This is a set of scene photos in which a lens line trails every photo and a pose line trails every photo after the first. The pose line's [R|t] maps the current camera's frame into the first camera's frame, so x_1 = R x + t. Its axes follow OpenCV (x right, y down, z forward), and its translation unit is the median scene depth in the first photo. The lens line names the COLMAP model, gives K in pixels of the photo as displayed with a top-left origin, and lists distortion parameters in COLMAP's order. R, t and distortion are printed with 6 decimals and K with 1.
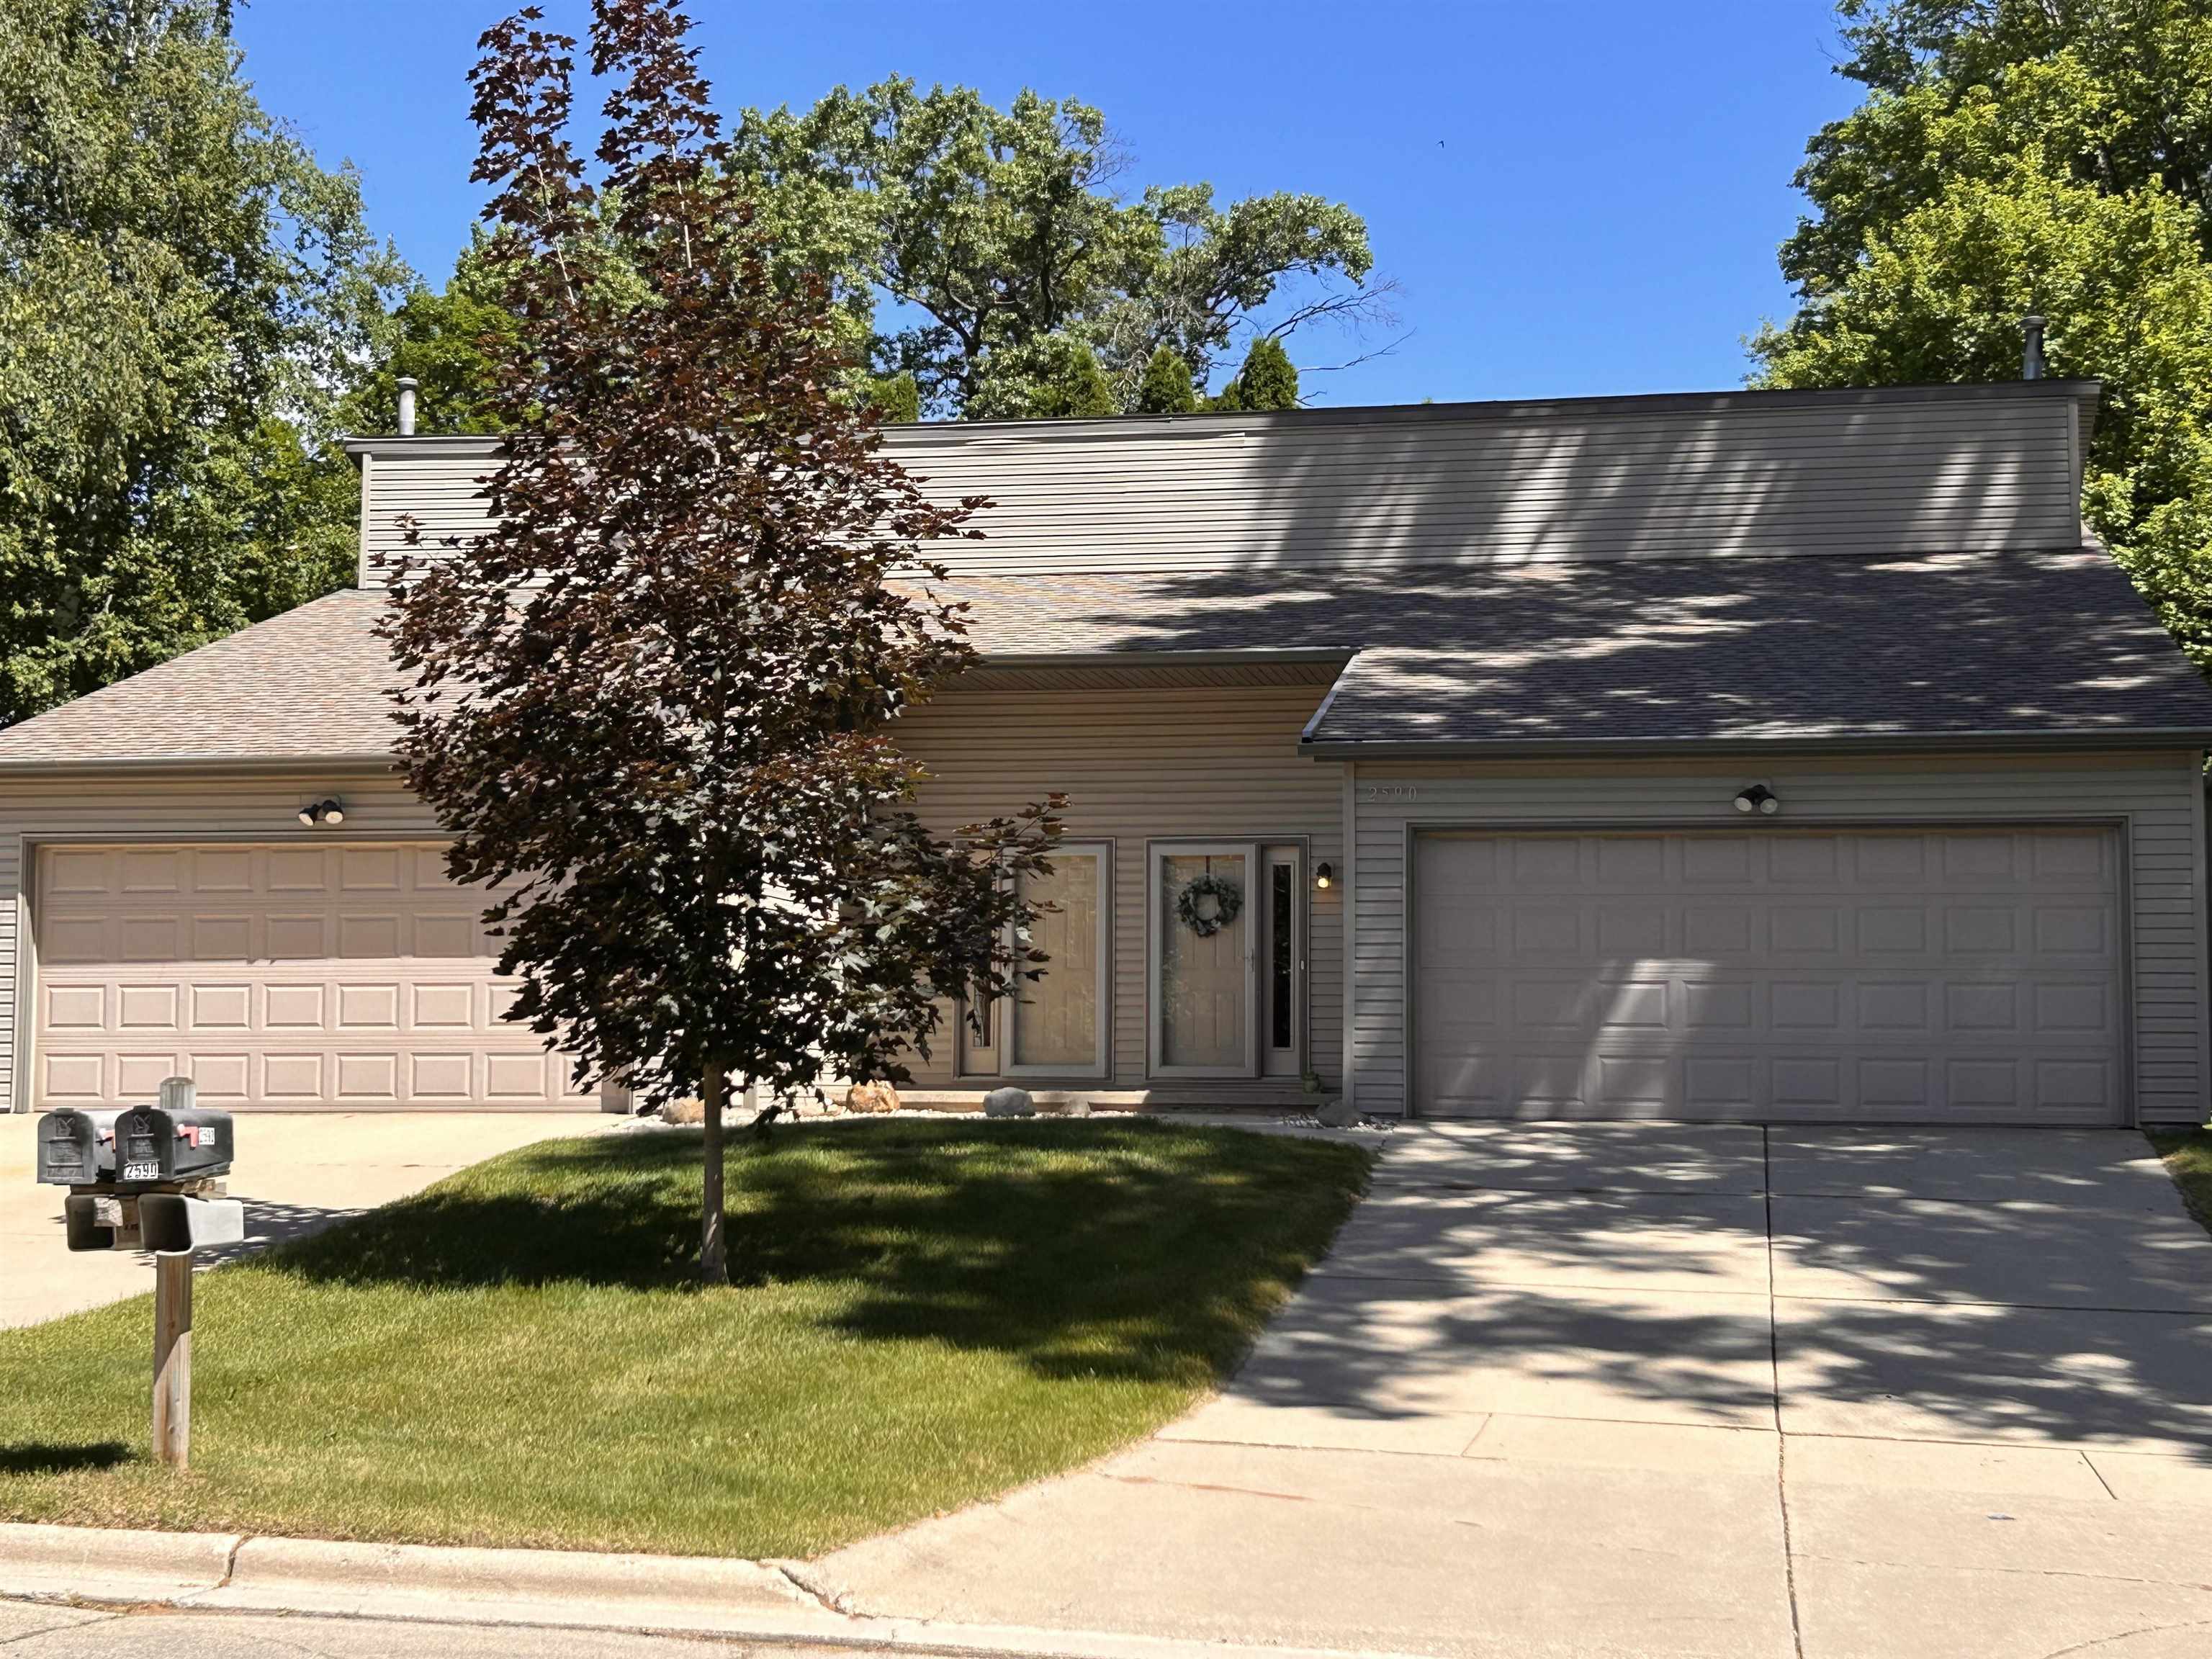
lens RADIAL K [[3339.7, 0, 1107.4], [0, 3339.7, 832.2], [0, 0, 1]] dist [0.022955, 0.000000]
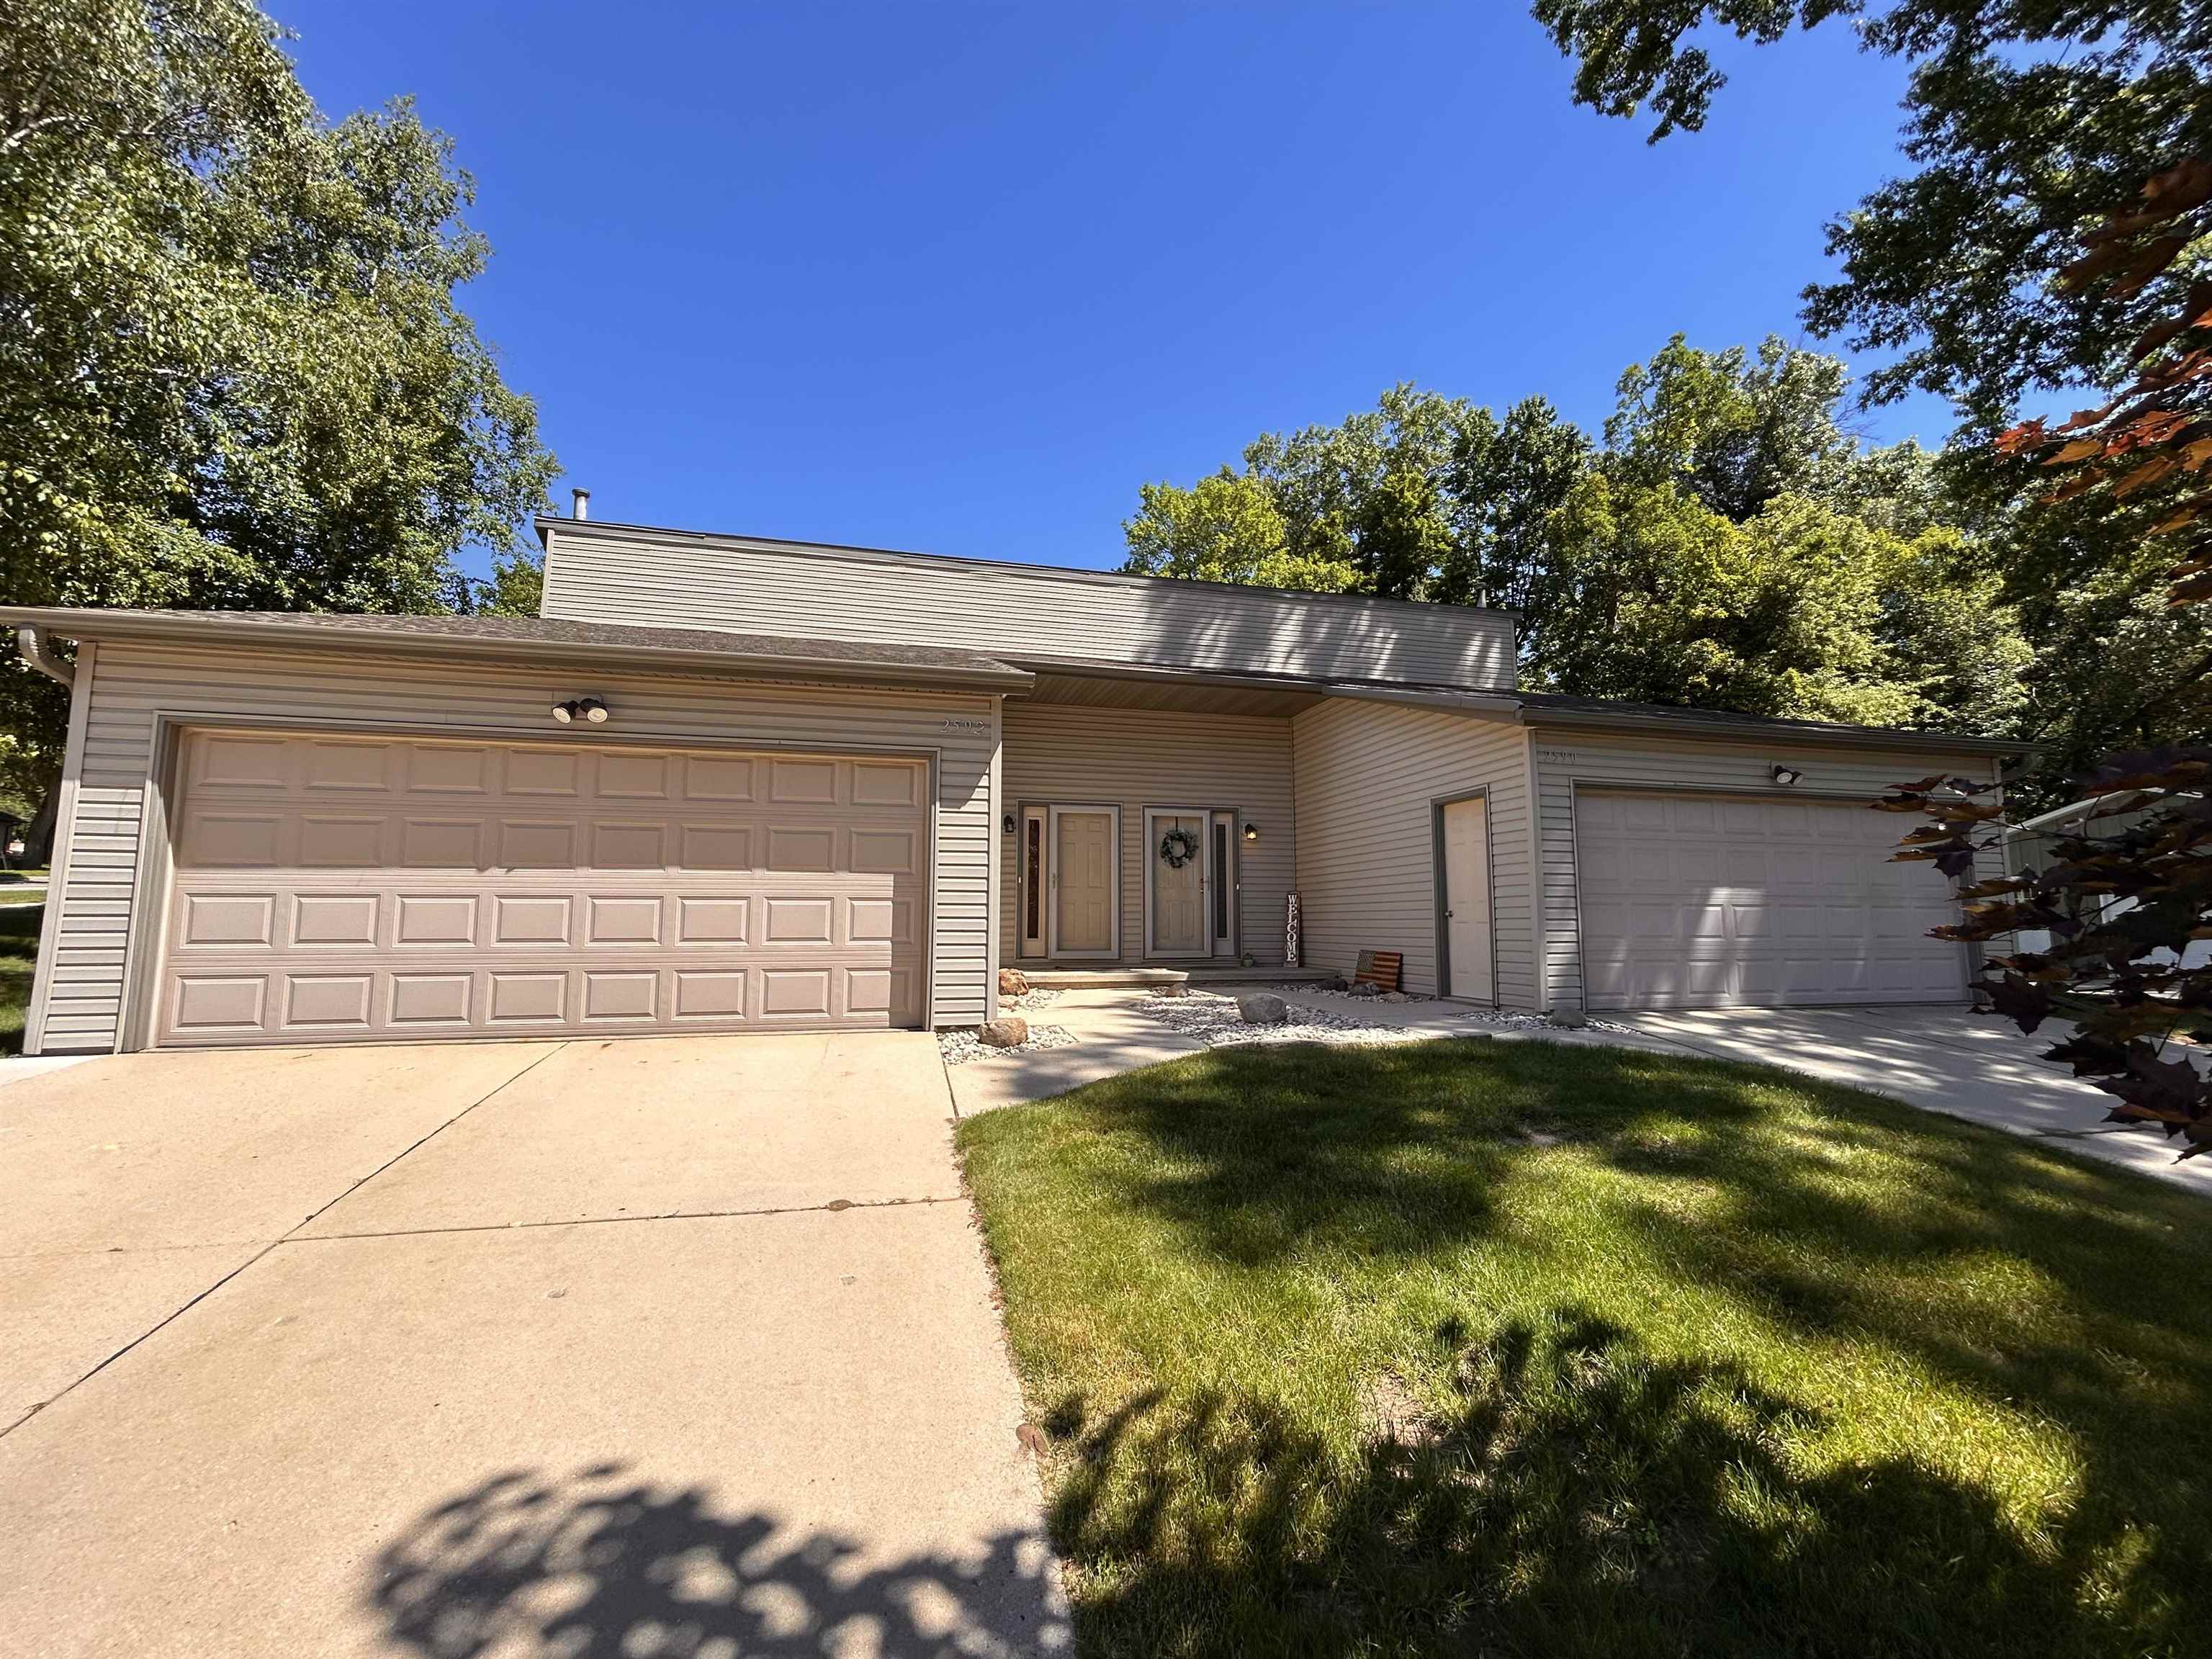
lens RADIAL K [[908.4, 0, 1096.9], [0, 908.4, 819.0], [0, 0, 1]] dist [-0.003332, 0.001604]
pose [[0.919299, 0.041499, 0.391365, -0.174720], [-0.029473, 0.998892, -0.036689, 0.025420], [-0.392454, 0.022193, 0.919504, 0.621872]]
